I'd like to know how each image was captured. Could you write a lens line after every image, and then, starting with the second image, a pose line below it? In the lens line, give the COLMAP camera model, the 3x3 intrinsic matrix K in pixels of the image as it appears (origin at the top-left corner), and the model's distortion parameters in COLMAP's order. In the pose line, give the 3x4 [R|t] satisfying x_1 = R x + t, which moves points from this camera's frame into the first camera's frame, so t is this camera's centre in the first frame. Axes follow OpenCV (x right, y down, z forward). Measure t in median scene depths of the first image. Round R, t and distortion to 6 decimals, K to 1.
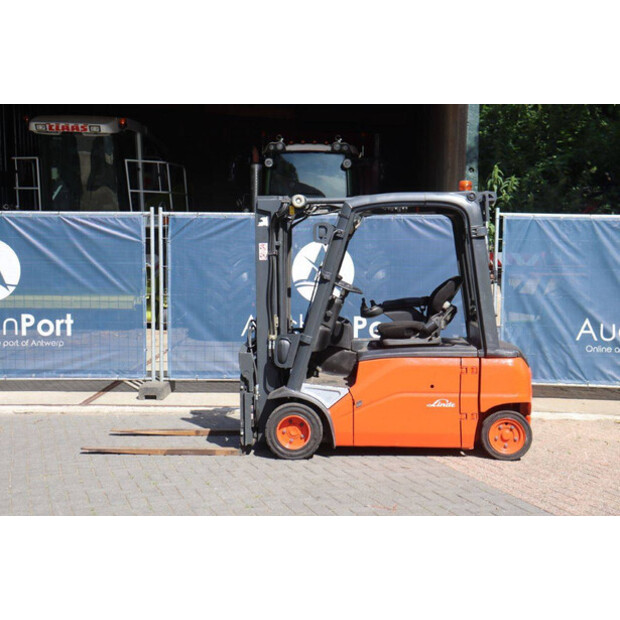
lens RADIAL K [[947.6, 0, 321.8], [0, 947.6, 299.2], [0, 0, 1]] dist [0.116635, 0.086174]
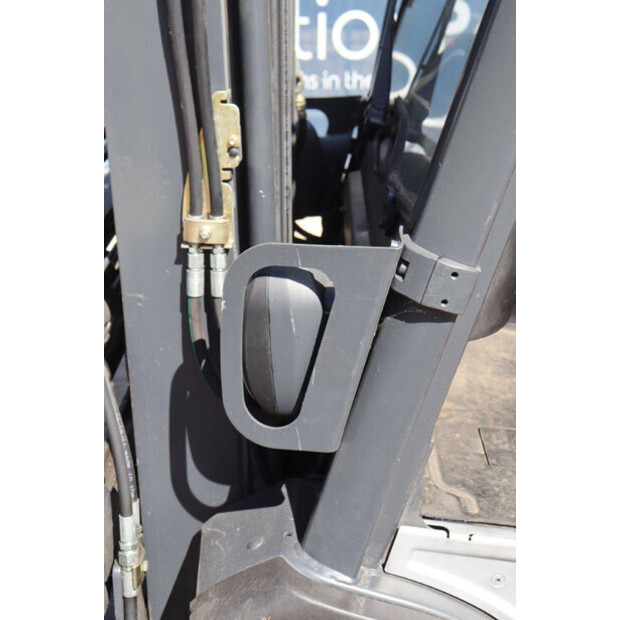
lens RADIAL K [[1002.8, 0, 310.0], [0, 1002.8, 310.0], [0, 0, 1]] dist [0.162706, 0.096456]
pose [[0.999540, -0.015022, 0.026365, -0.037879], [0.005123, 0.939938, 0.341306, -0.006702], [-0.029909, -0.341014, 0.939582, 0.804854]]
